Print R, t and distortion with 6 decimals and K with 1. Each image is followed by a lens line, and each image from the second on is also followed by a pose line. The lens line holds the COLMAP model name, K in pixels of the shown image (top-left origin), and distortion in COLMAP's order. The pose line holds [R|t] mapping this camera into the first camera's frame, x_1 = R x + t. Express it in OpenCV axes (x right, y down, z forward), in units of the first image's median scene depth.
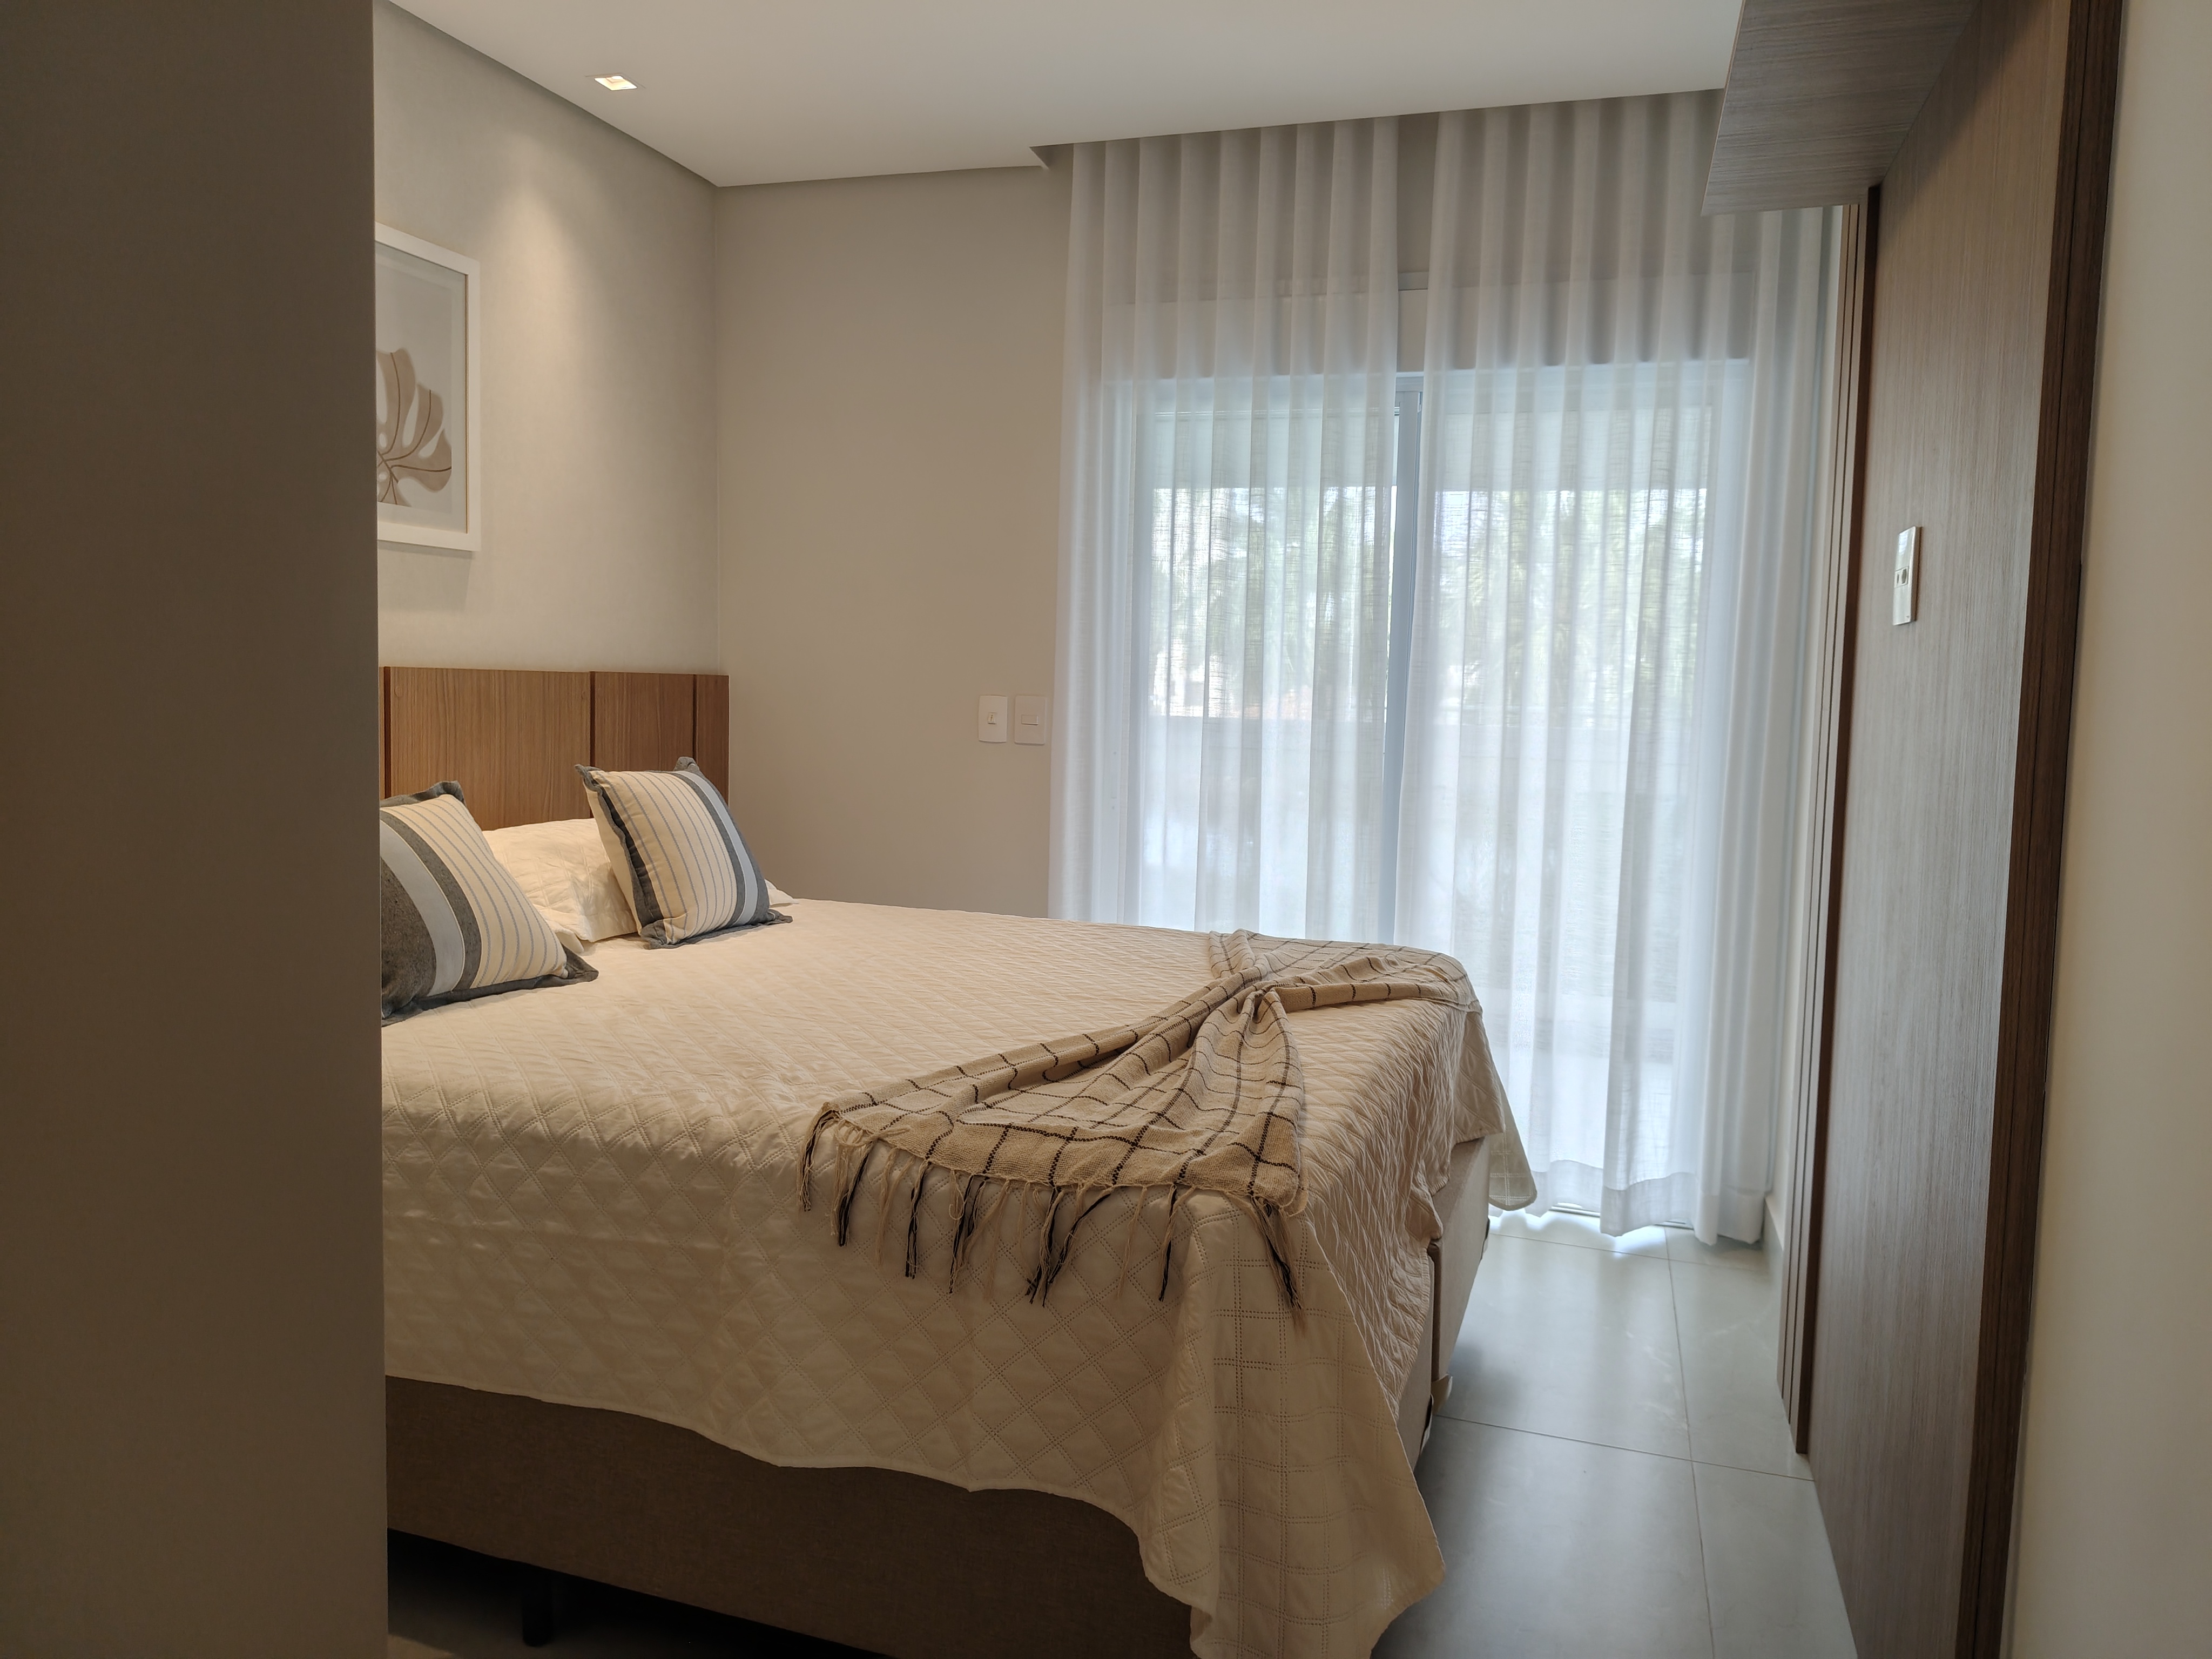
lens RADIAL K [[1544.2, 0, 1090.0], [0, 1544.2, 785.2], [0, 0, 1]] dist [0.057607, -0.058101]
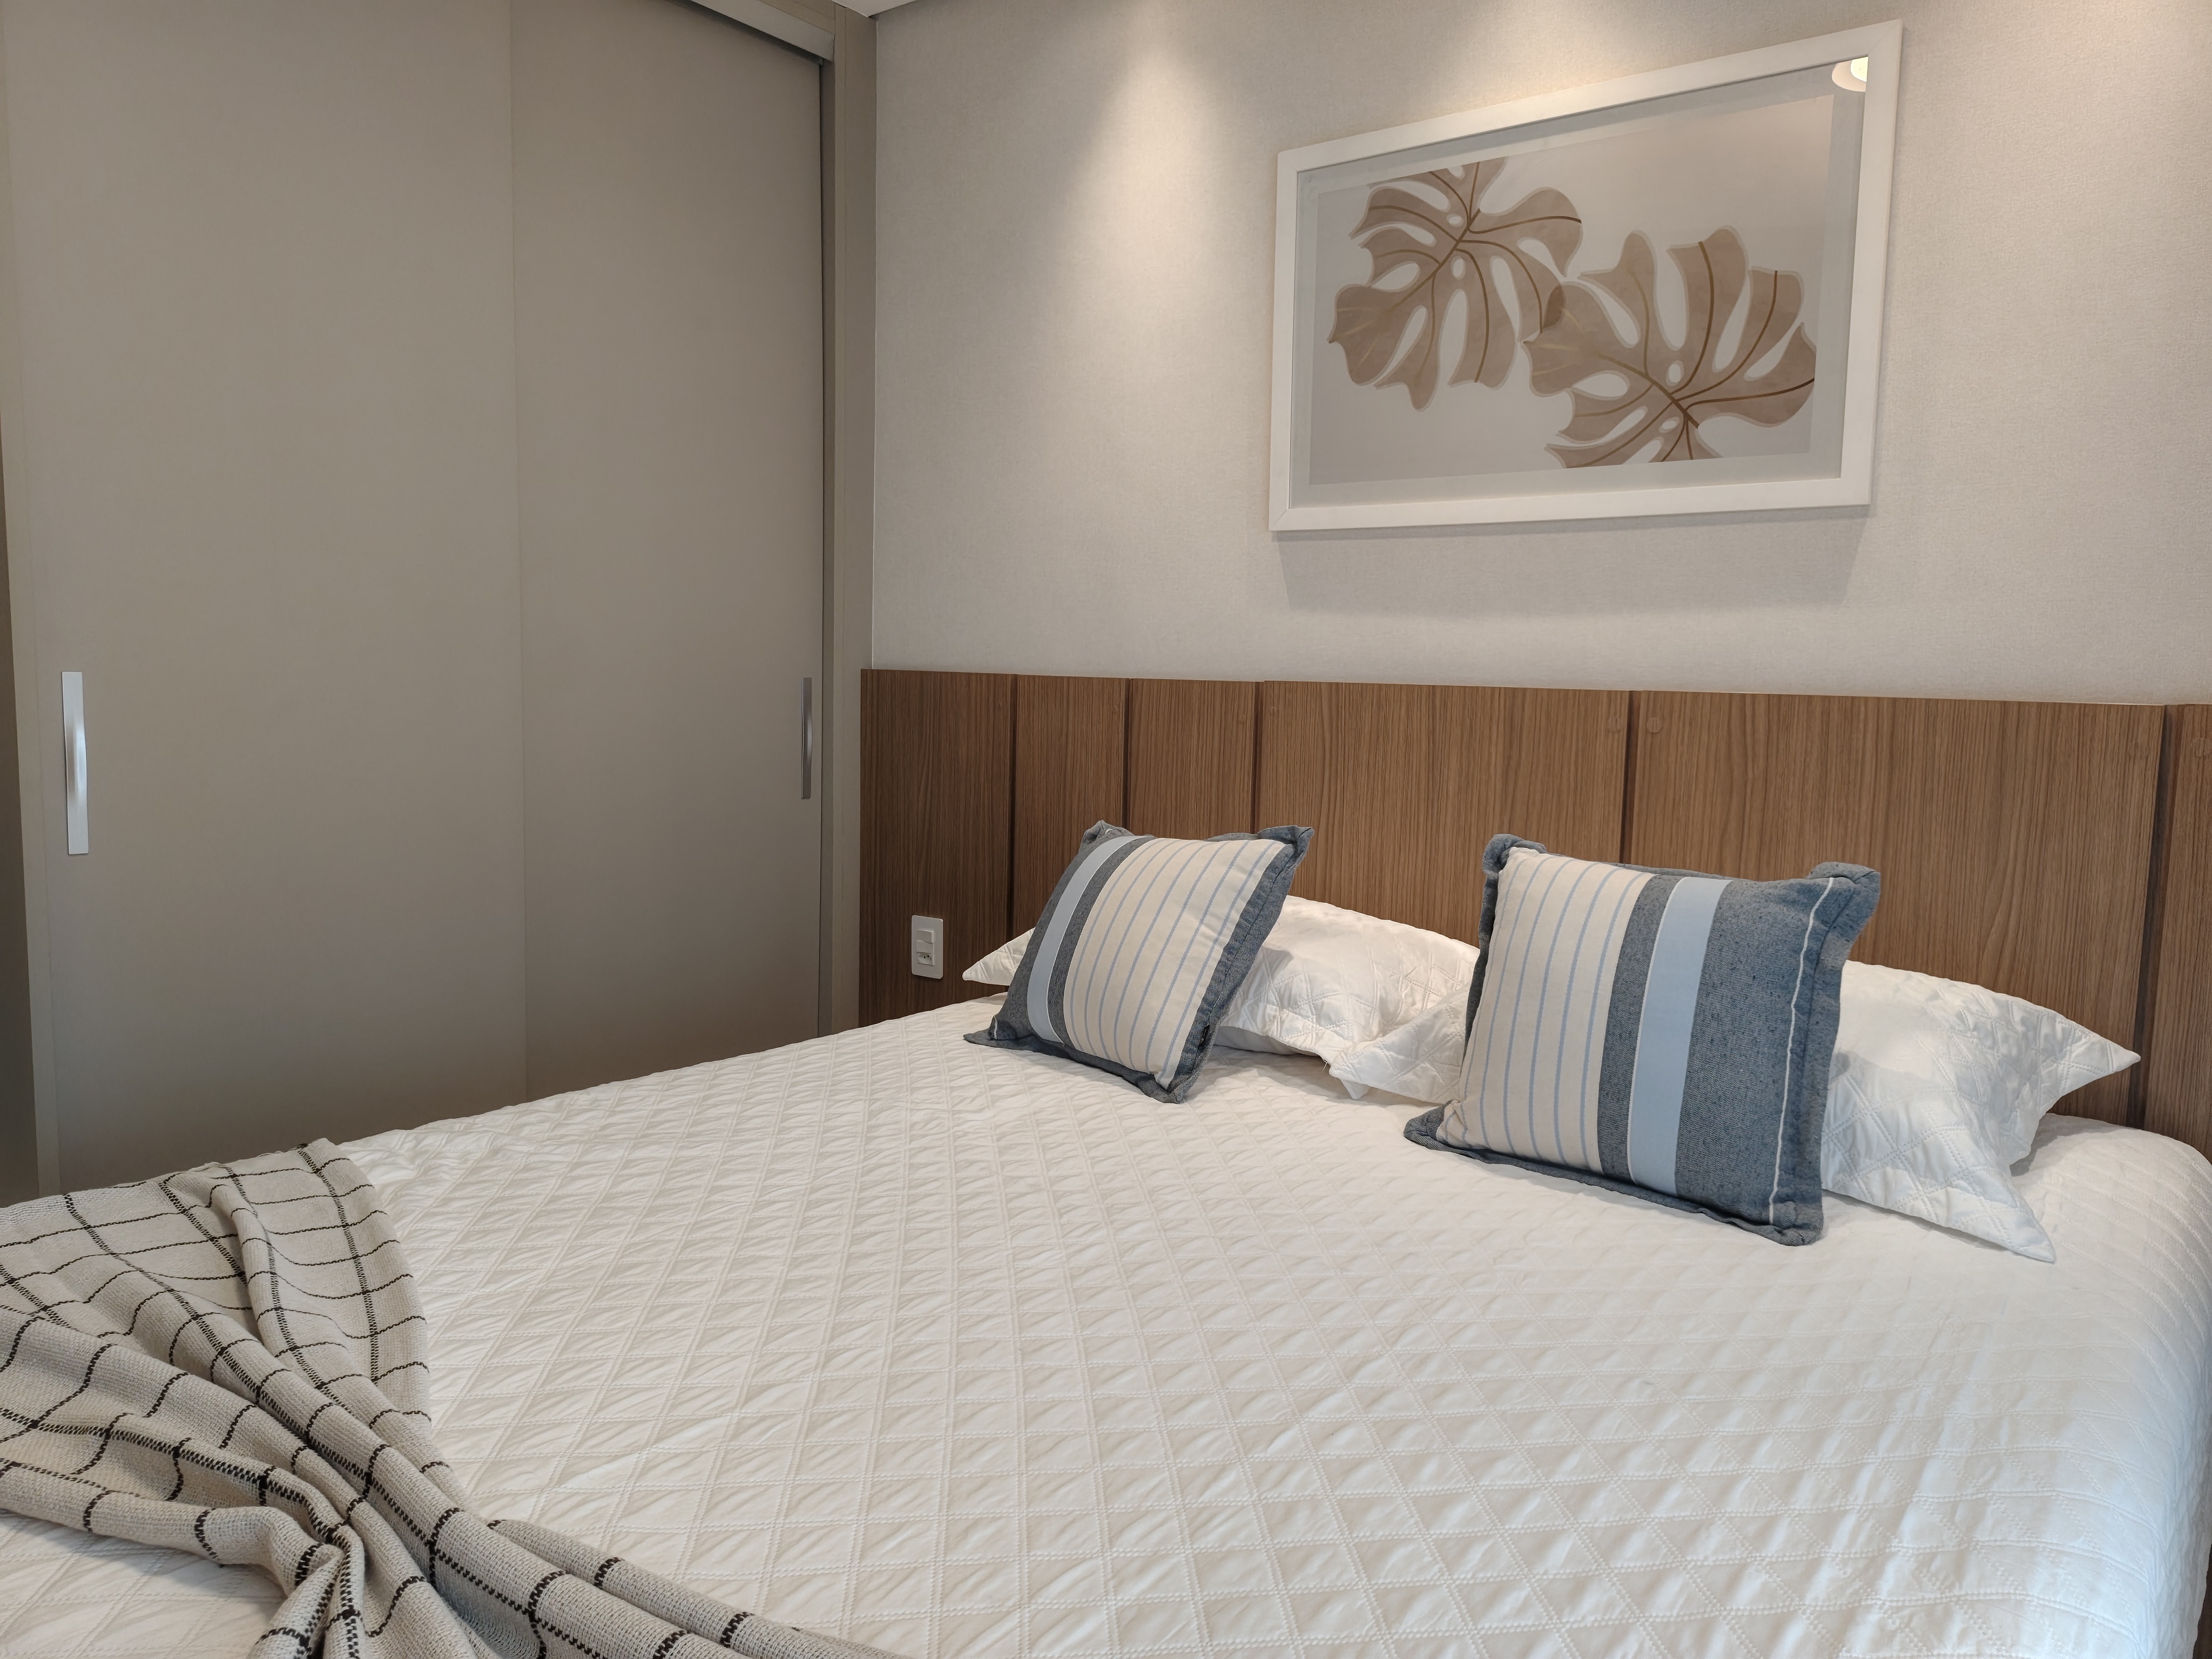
lens RADIAL K [[1544.2, 0, 1090.0], [0, 1544.2, 785.2], [0, 0, 1]] dist [0.057607, -0.058101]
pose [[-0.351060, 0.039799, -0.935507, 0.300675], [-0.096653, 0.992219, 0.078482, -0.062297], [0.931351, 0.117971, -0.344482, 0.982423]]
